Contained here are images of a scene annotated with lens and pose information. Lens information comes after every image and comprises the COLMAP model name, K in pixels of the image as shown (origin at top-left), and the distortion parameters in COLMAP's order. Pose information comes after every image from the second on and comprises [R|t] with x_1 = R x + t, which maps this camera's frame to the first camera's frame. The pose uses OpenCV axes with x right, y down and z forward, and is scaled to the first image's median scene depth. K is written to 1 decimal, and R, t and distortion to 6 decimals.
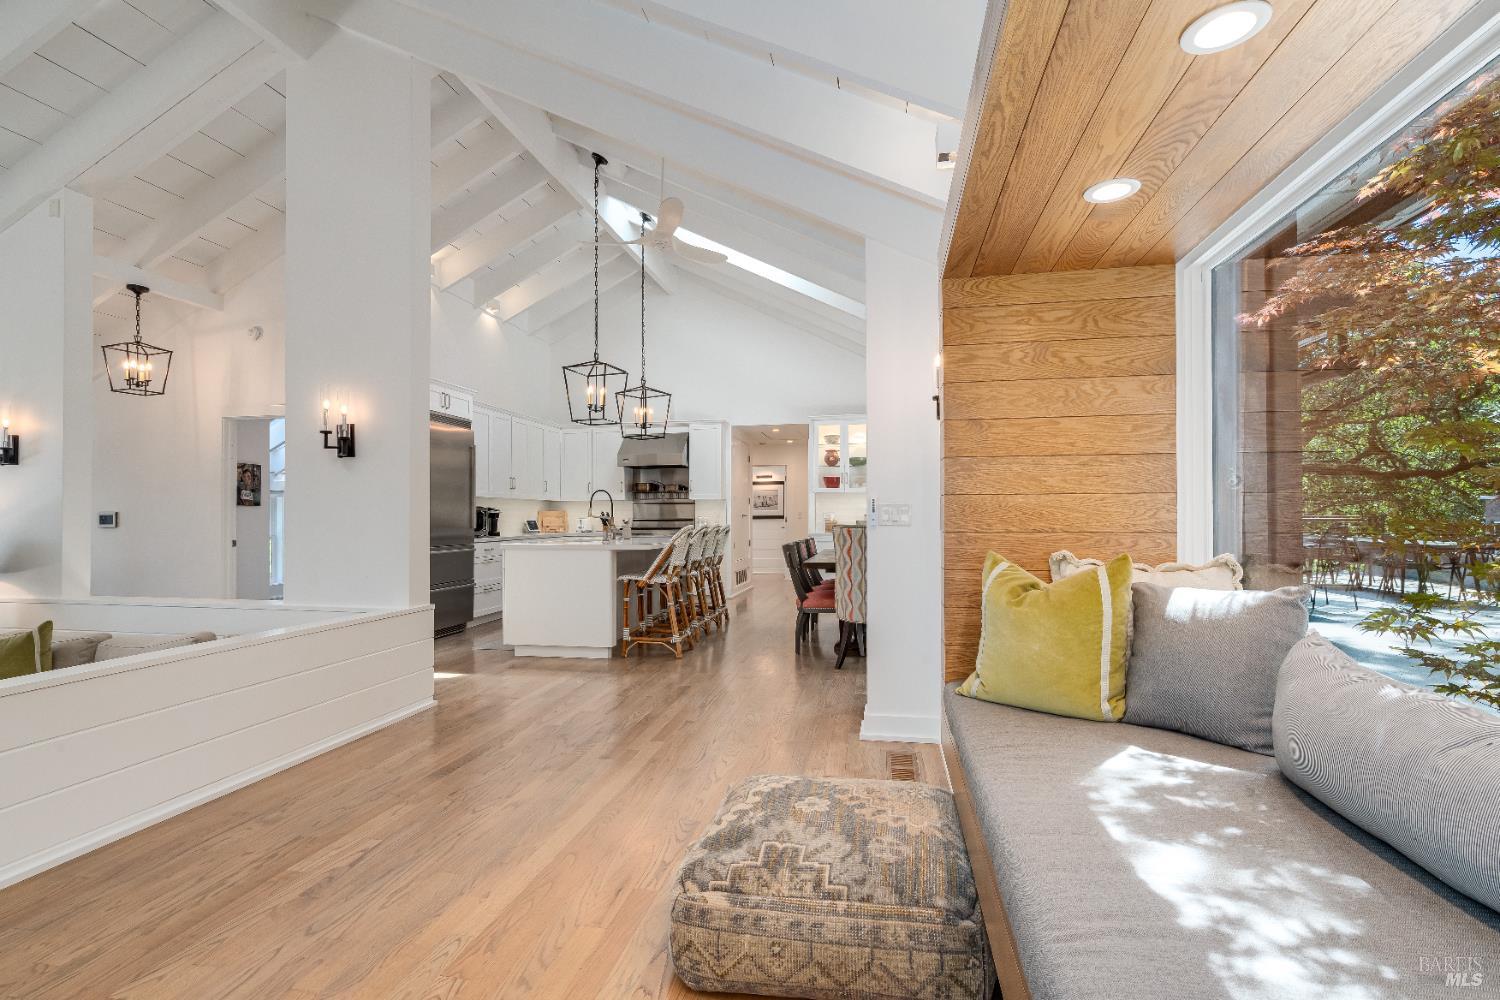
lens RADIAL K [[700.9, 0, 750.0], [0, 700.9, 500.0], [0, 0, 1]] dist [-0.002093, -0.000178]
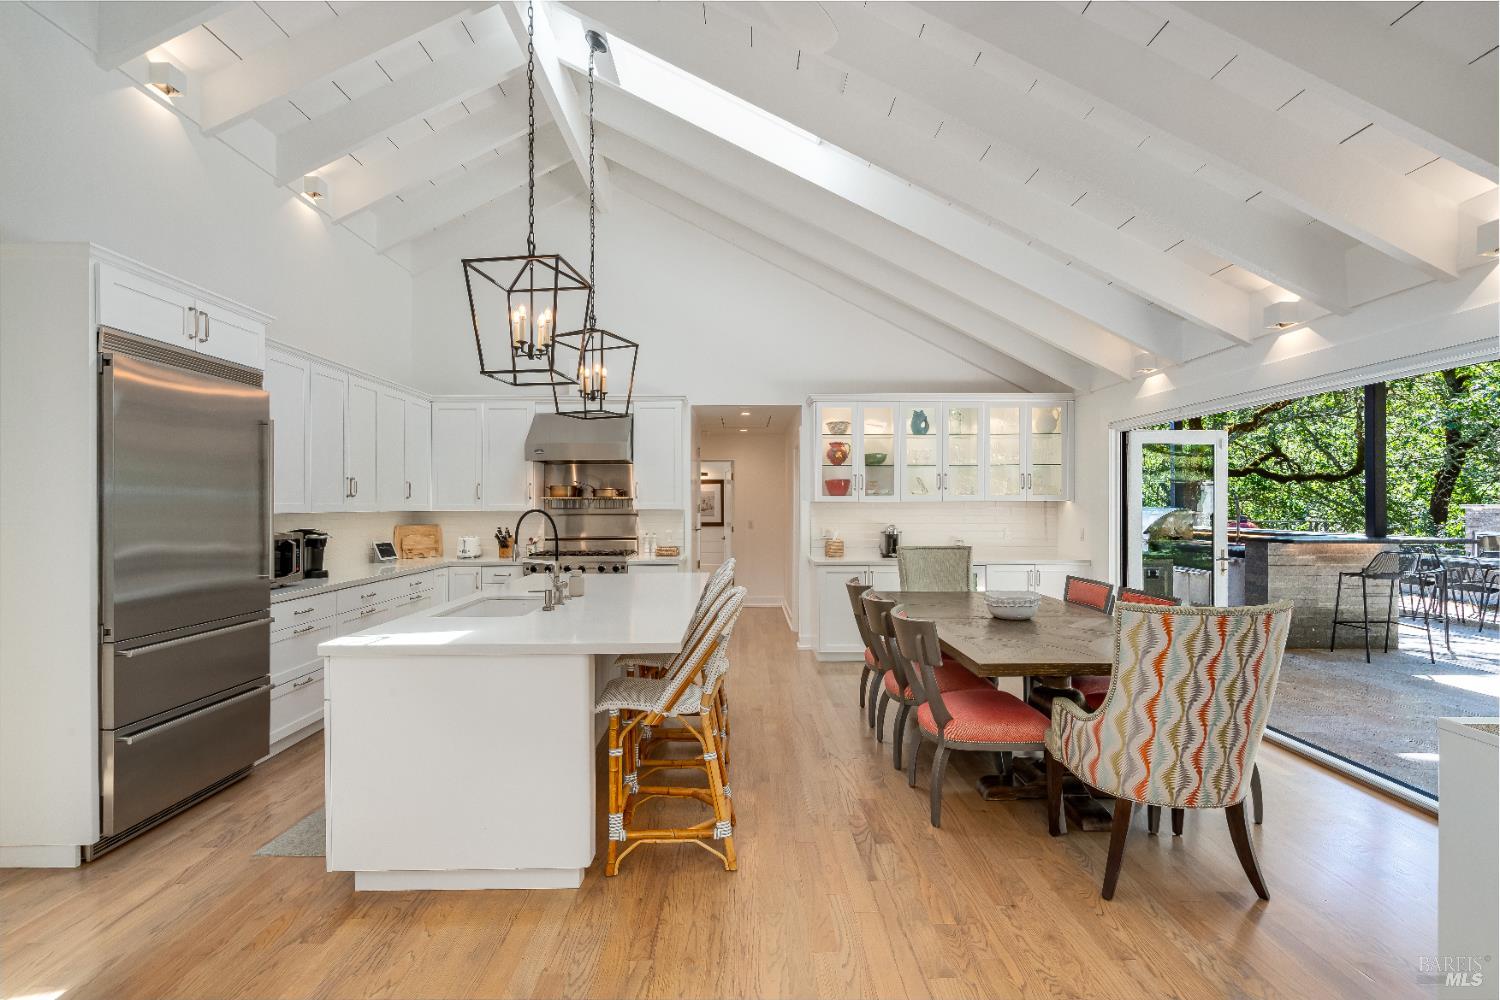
lens RADIAL K [[682.4, 0, 753.4], [0, 682.4, 503.2], [0, 0, 1]] dist [-0.001118, -0.000206]
pose [[0.979256, 0.003068, 0.202602, -0.130439], [-0.006785, 0.999821, 0.017652, -0.024619], [-0.202511, -0.018660, 0.979102, 0.391172]]
